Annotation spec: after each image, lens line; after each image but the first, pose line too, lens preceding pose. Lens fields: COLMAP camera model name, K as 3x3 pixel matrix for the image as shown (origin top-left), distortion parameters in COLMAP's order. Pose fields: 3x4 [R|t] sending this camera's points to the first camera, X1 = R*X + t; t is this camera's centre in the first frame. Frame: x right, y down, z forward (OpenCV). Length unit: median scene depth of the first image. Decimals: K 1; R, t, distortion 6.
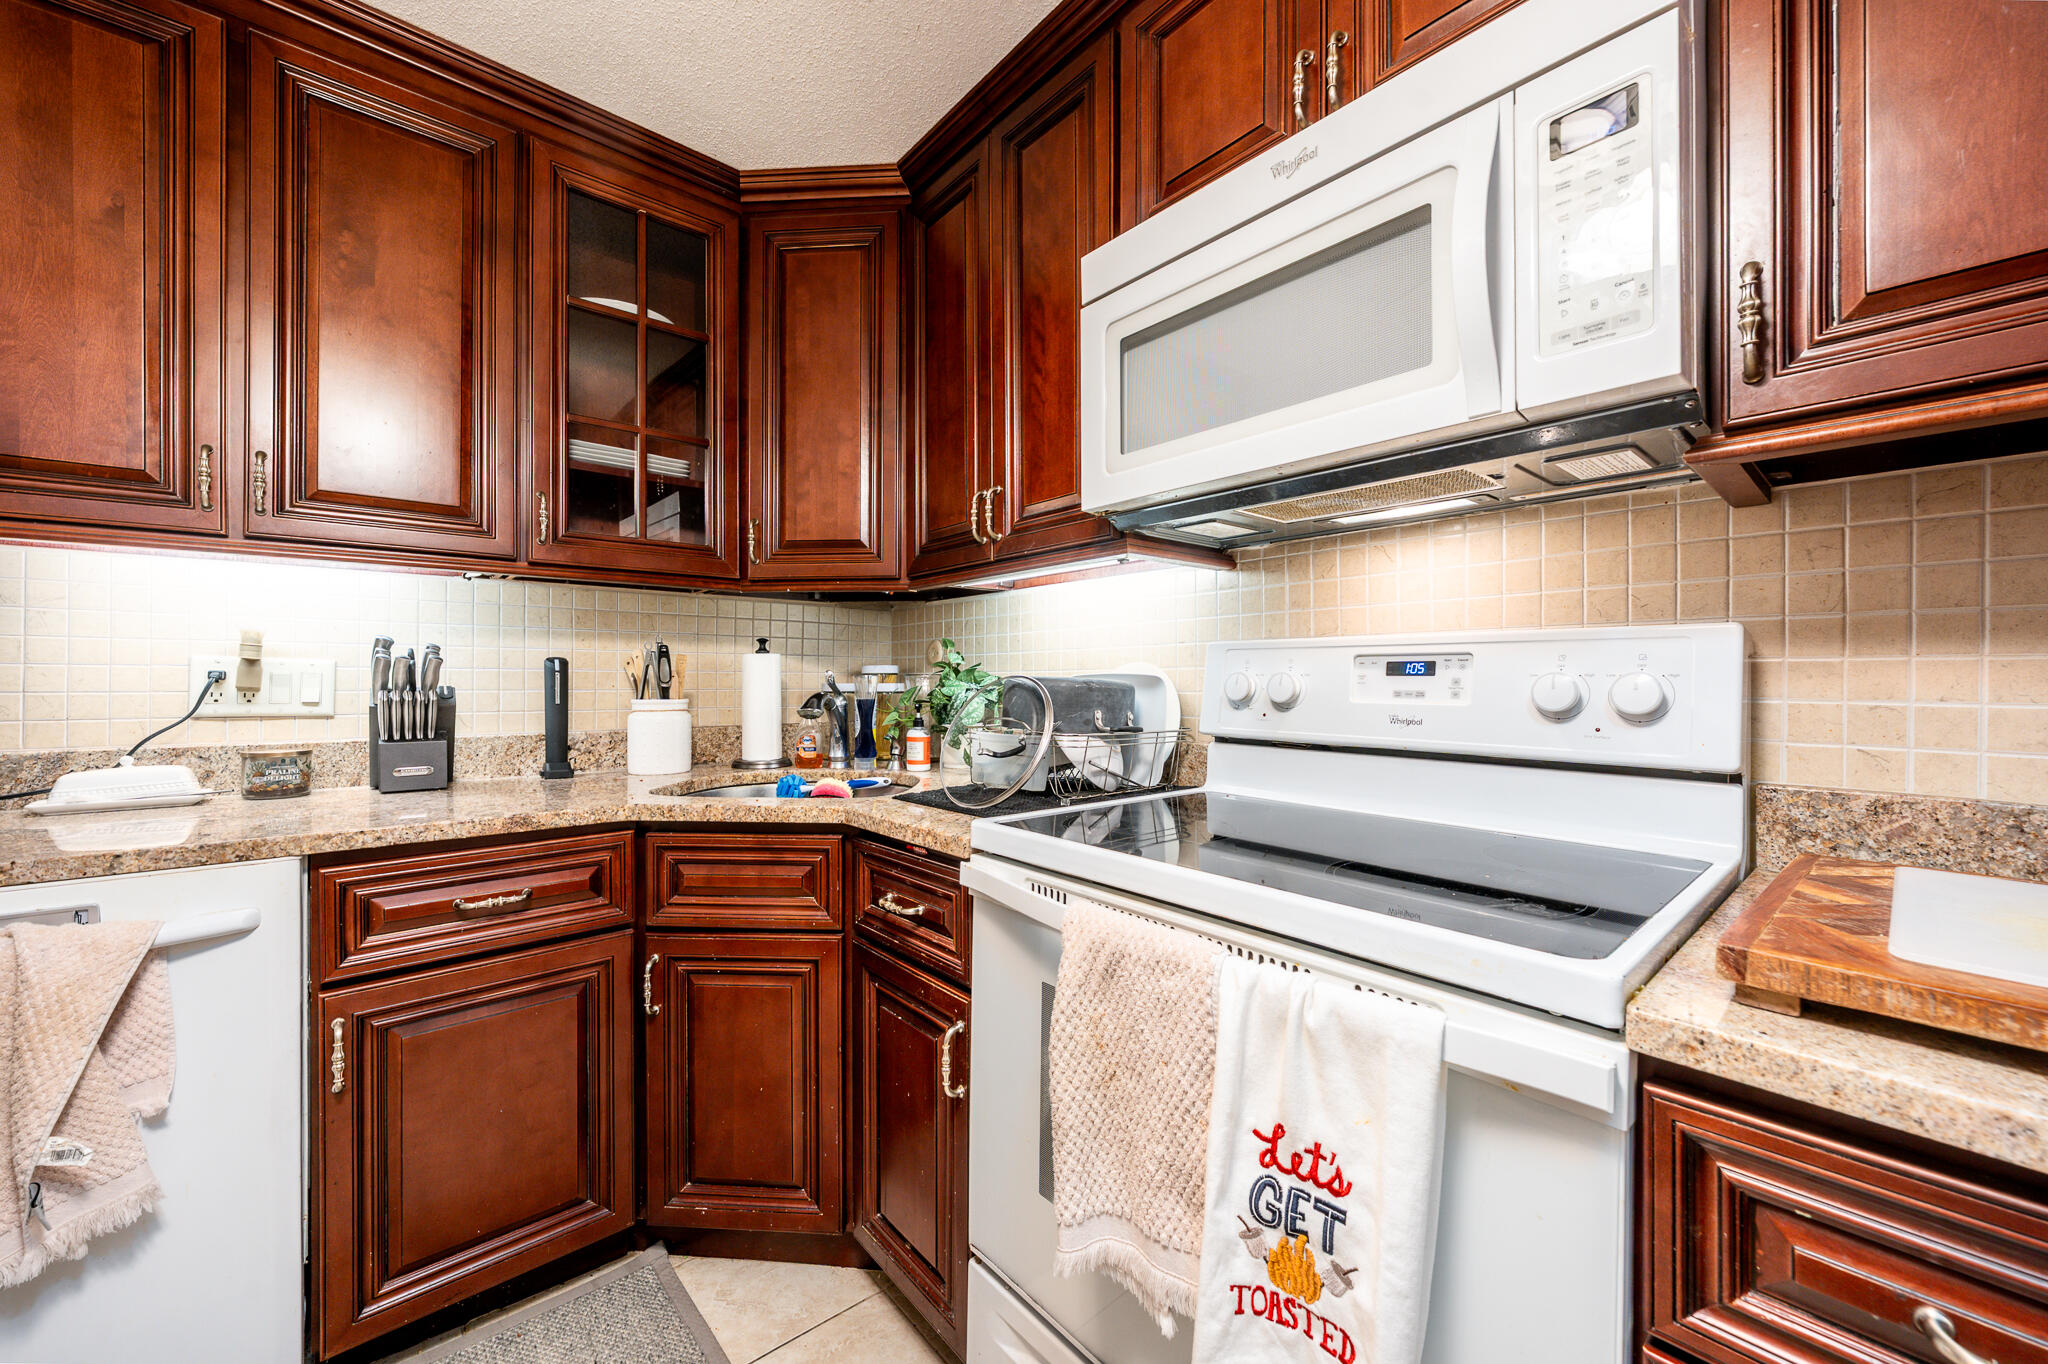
lens RADIAL K [[786.9, 0, 1028.5], [0, 786.9, 679.8], [0, 0, 1]] dist [-0.004165, 0.000344]
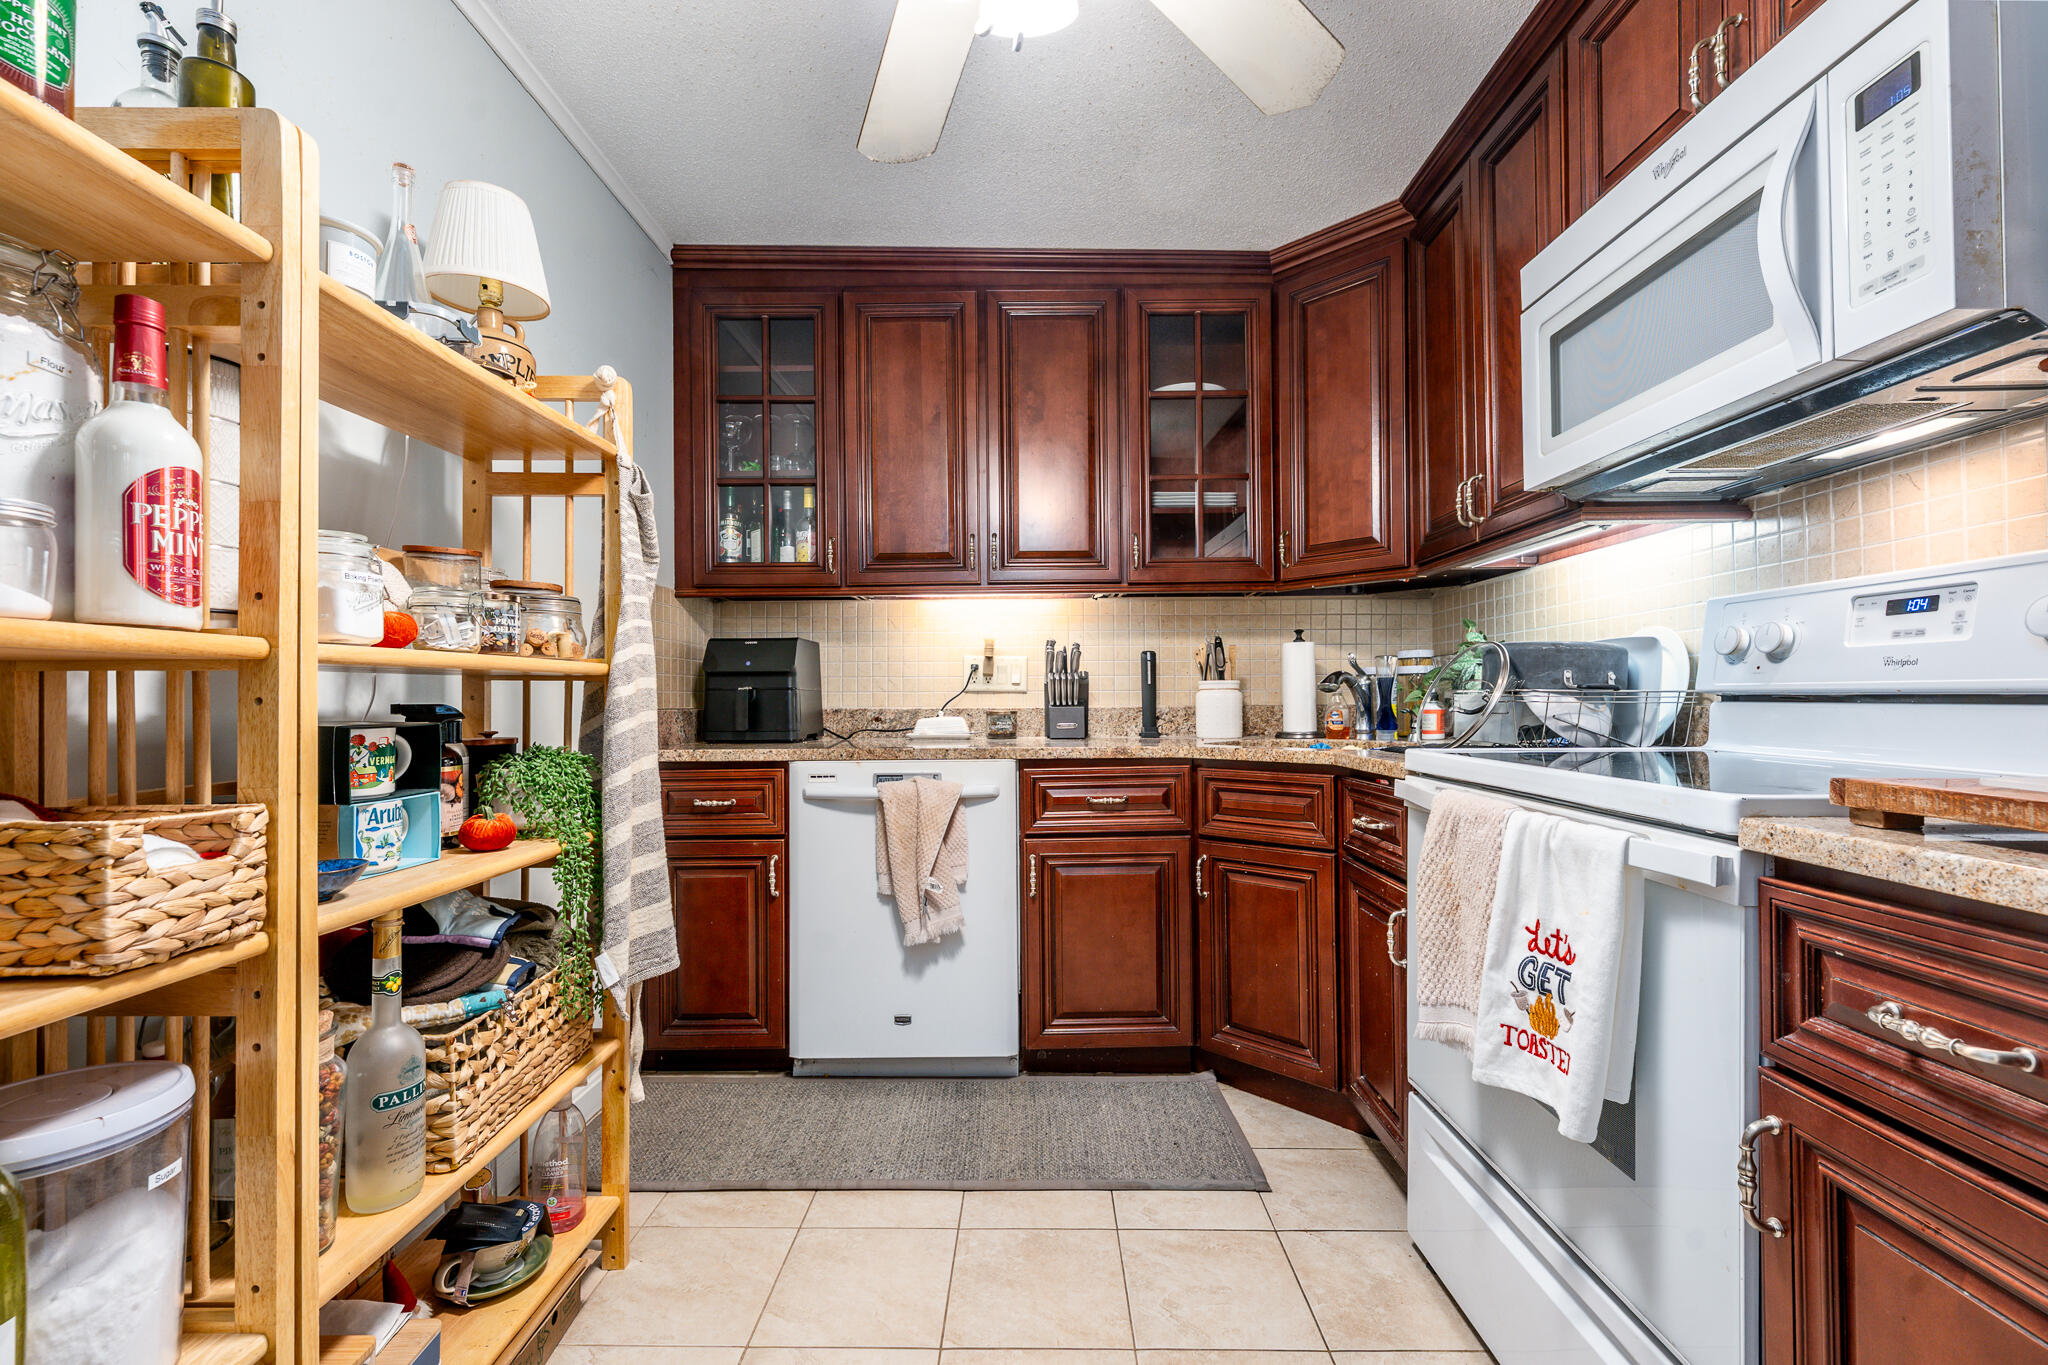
lens RADIAL K [[903.7, 0, 1025.9], [0, 903.7, 691.5], [0, 0, 1]] dist [0.000401, -0.000798]
pose [[0.755097, -0.016909, -0.655394, 0.352272], [0.010054, 0.999848, -0.014213, 0.081835], [0.655535, 0.004143, 0.755153, -0.432192]]
